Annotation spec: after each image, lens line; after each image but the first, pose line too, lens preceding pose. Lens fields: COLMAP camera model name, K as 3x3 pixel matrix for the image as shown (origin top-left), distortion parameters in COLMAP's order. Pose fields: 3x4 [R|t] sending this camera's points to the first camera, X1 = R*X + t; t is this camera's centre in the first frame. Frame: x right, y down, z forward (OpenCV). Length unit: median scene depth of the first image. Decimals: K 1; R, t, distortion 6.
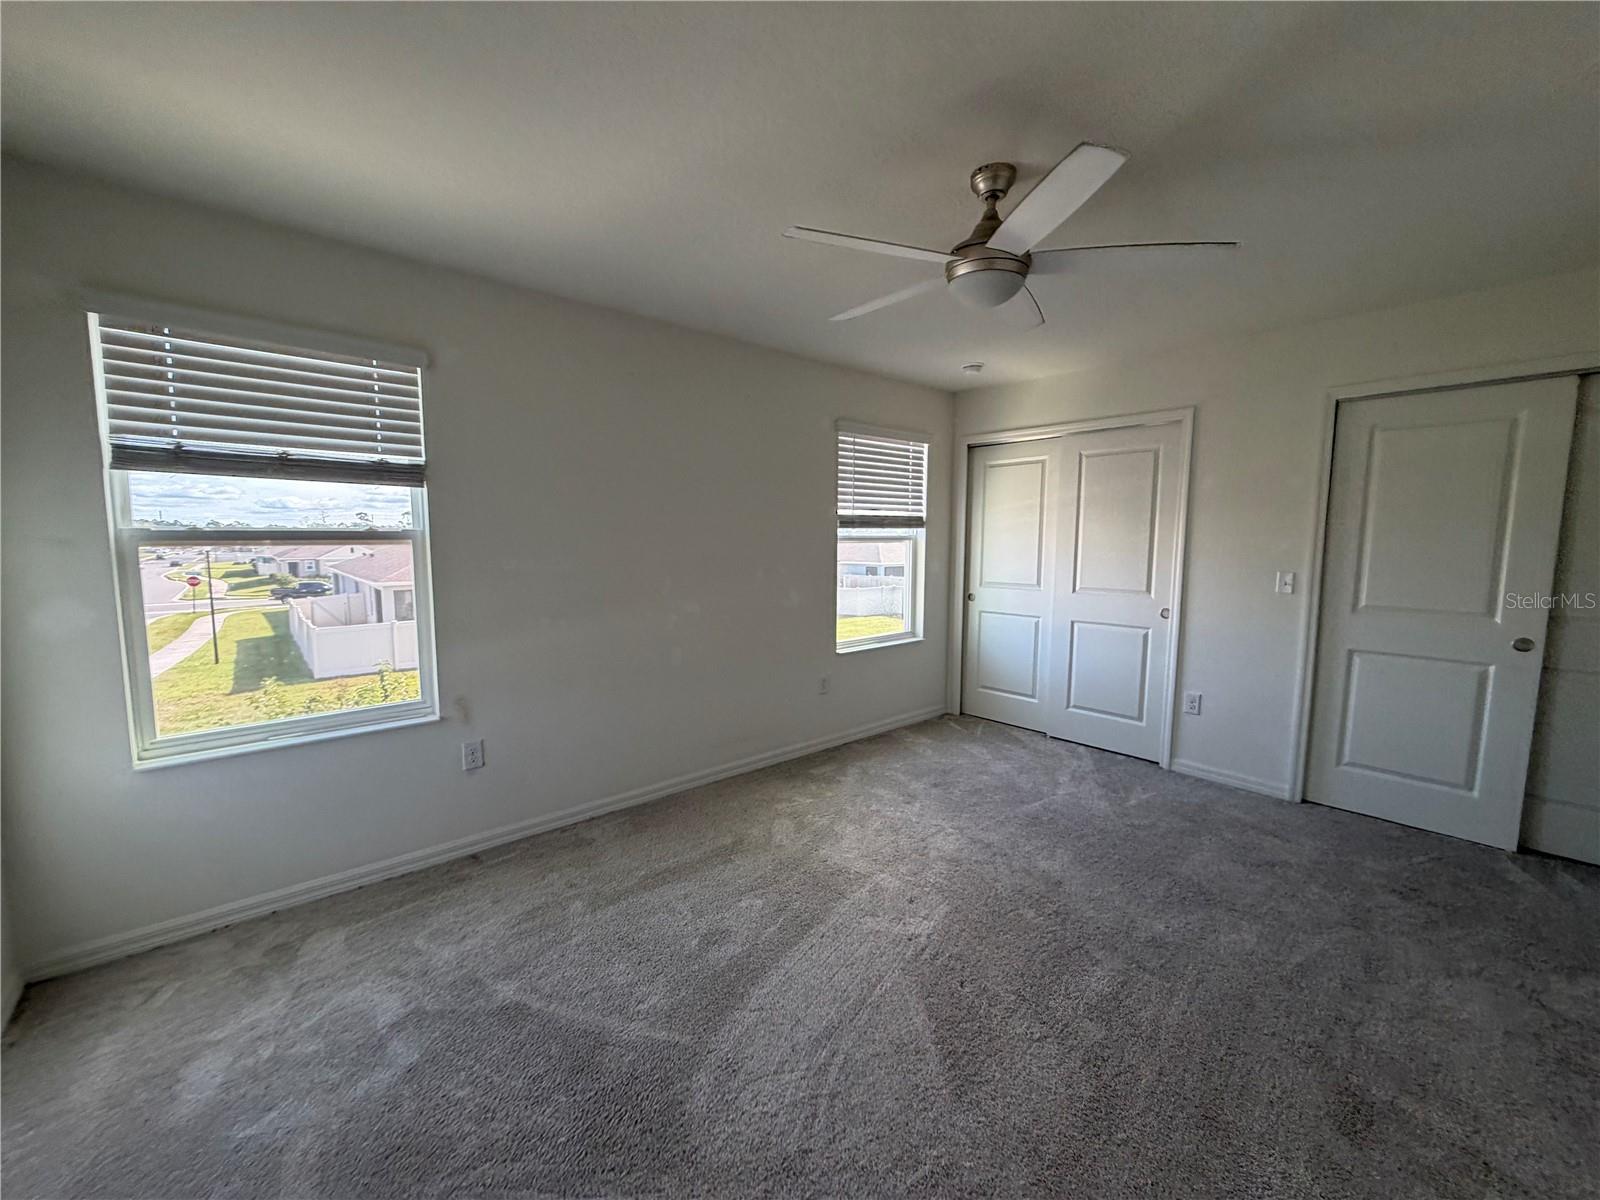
lens RADIAL K [[637.1, 0, 800.1], [0, 637.1, 601.0], [0, 0, 1]] dist [-0.000607, -0.000101]
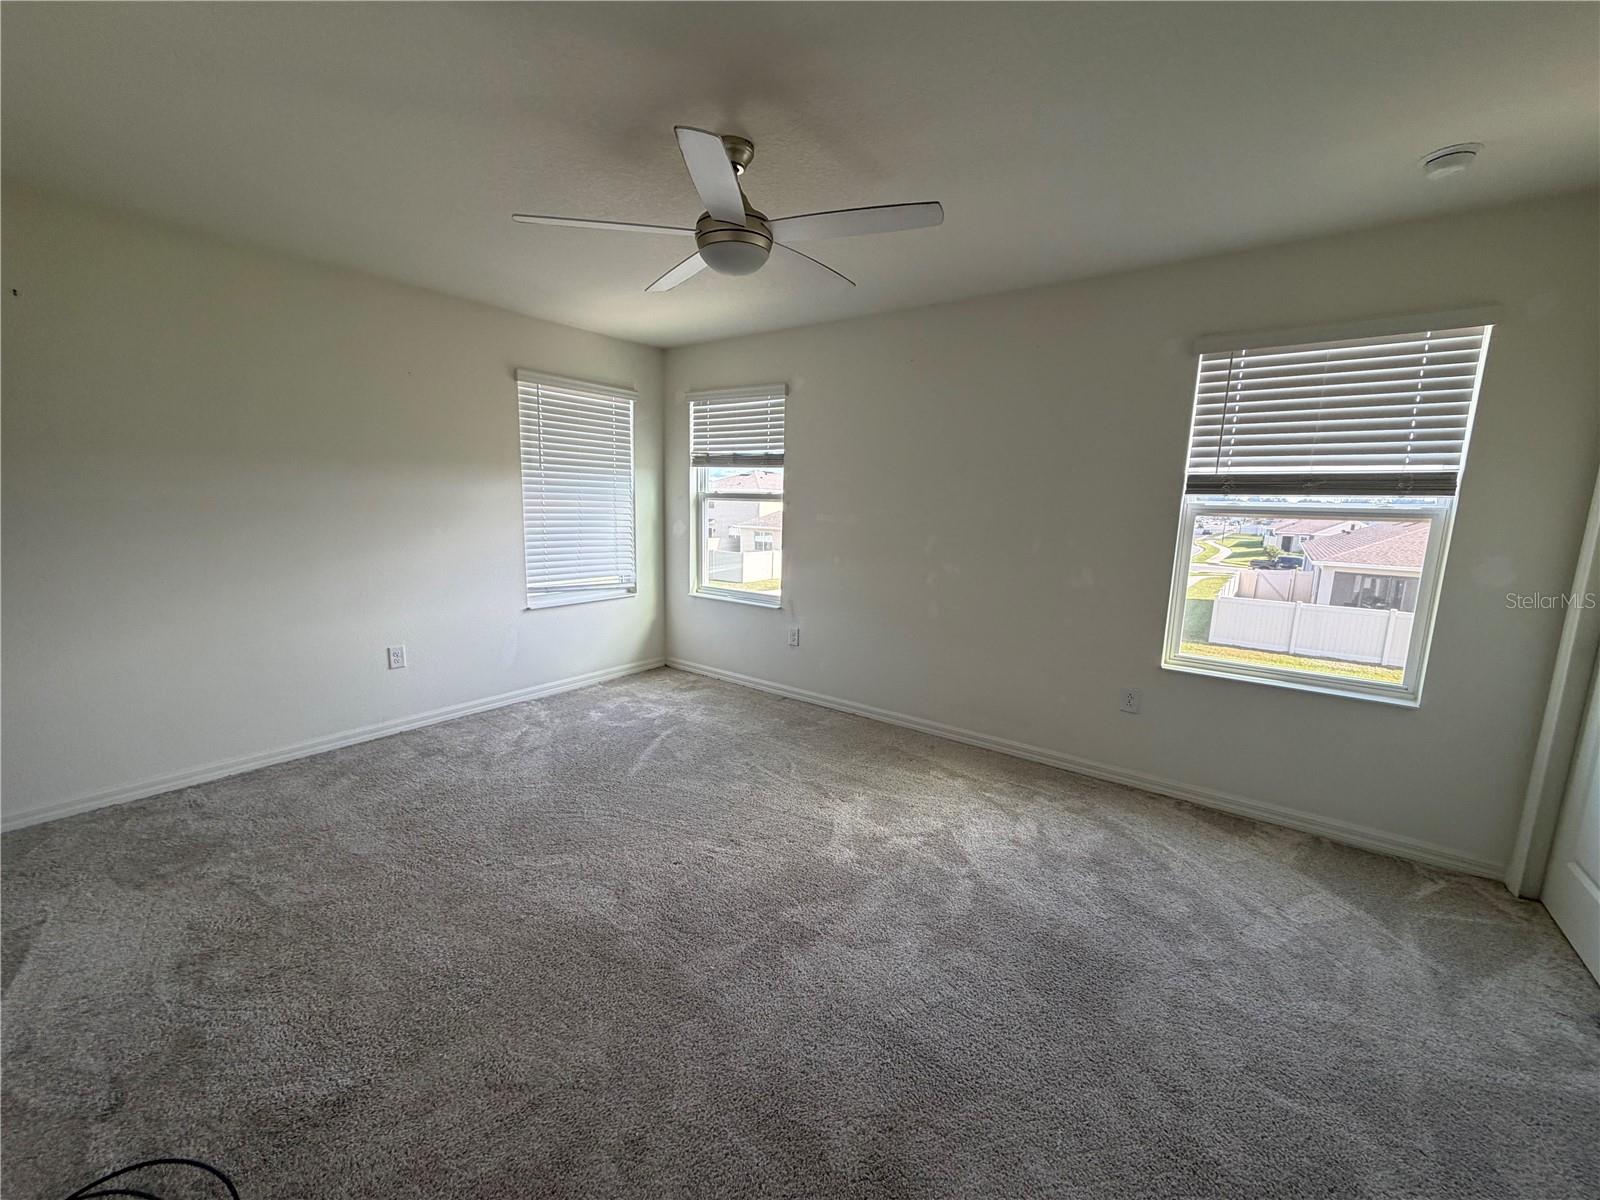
lens RADIAL K [[637.1, 0, 799.7], [0, 637.1, 602.3], [0, 0, 1]] dist [-0.000607, -0.000101]
pose [[0.210560, 0.161208, -0.964197, 0.675182], [-0.122545, 0.982882, 0.137570, -0.041623], [0.969870, 0.089191, 0.226711, 0.435355]]
